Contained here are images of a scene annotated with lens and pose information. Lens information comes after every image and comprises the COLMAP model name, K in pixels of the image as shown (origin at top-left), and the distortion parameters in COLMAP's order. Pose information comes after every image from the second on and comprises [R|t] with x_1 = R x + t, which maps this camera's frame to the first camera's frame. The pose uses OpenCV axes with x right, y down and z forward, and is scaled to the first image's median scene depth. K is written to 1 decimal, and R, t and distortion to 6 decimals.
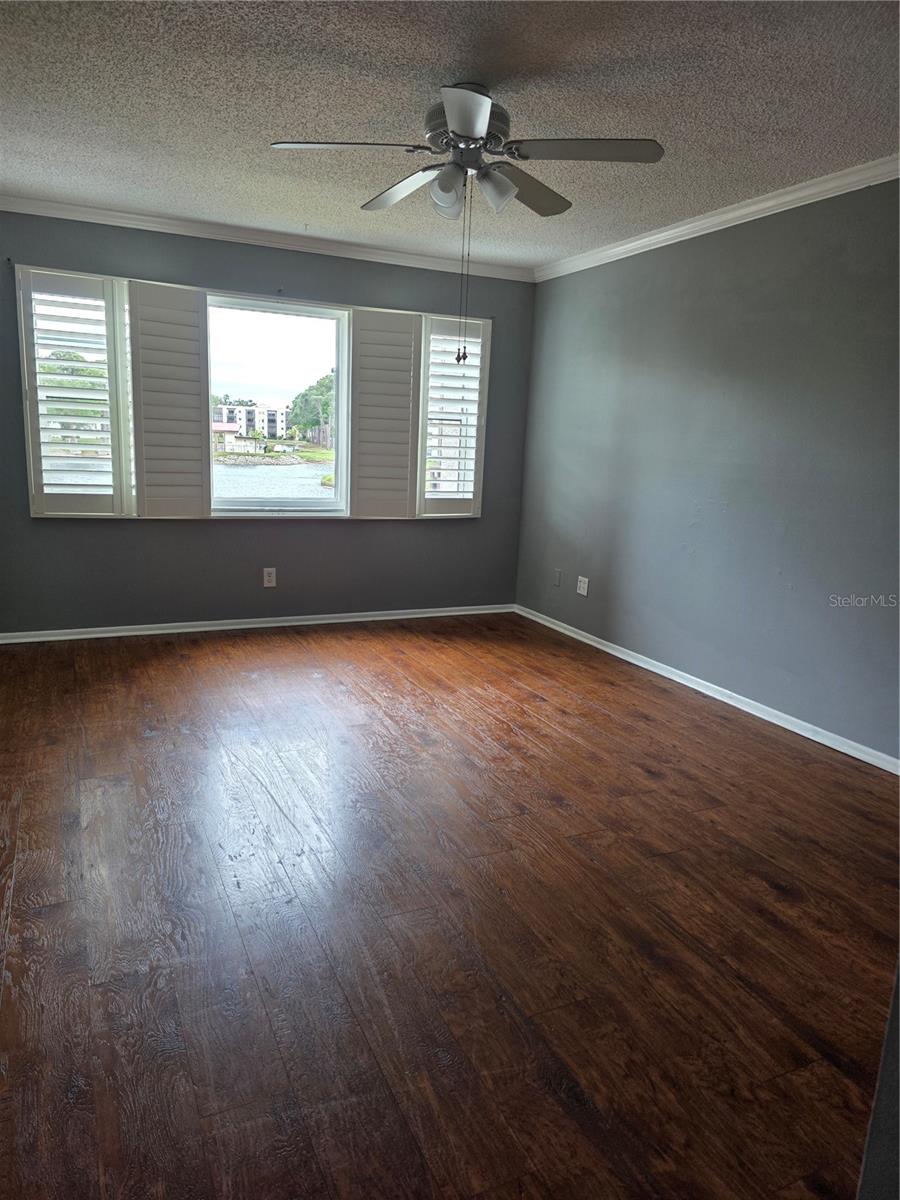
lens RADIAL K [[825.5, 0, 450.0], [0, 825.5, 600.0], [0, 0, 1]] dist [0.060296, -0.007520]
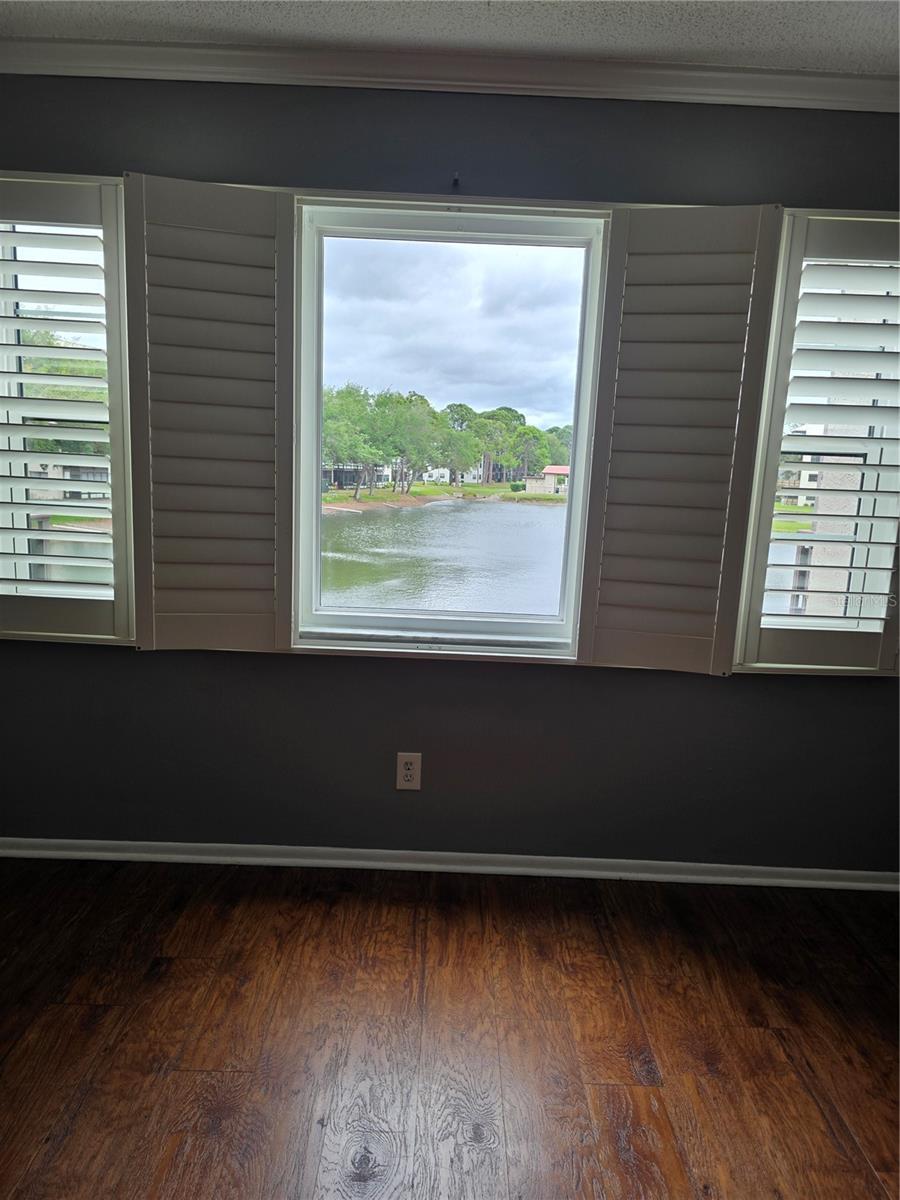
lens RADIAL K [[825.5, 0, 450.0], [0, 825.5, 600.0], [0, 0, 1]] dist [0.060296, -0.007520]
pose [[0.907162, 0.067225, -0.415377, 0.004338], [-0.088129, 0.995616, -0.031339, -0.119543], [0.411449, 0.065037, 0.909109, 0.566999]]
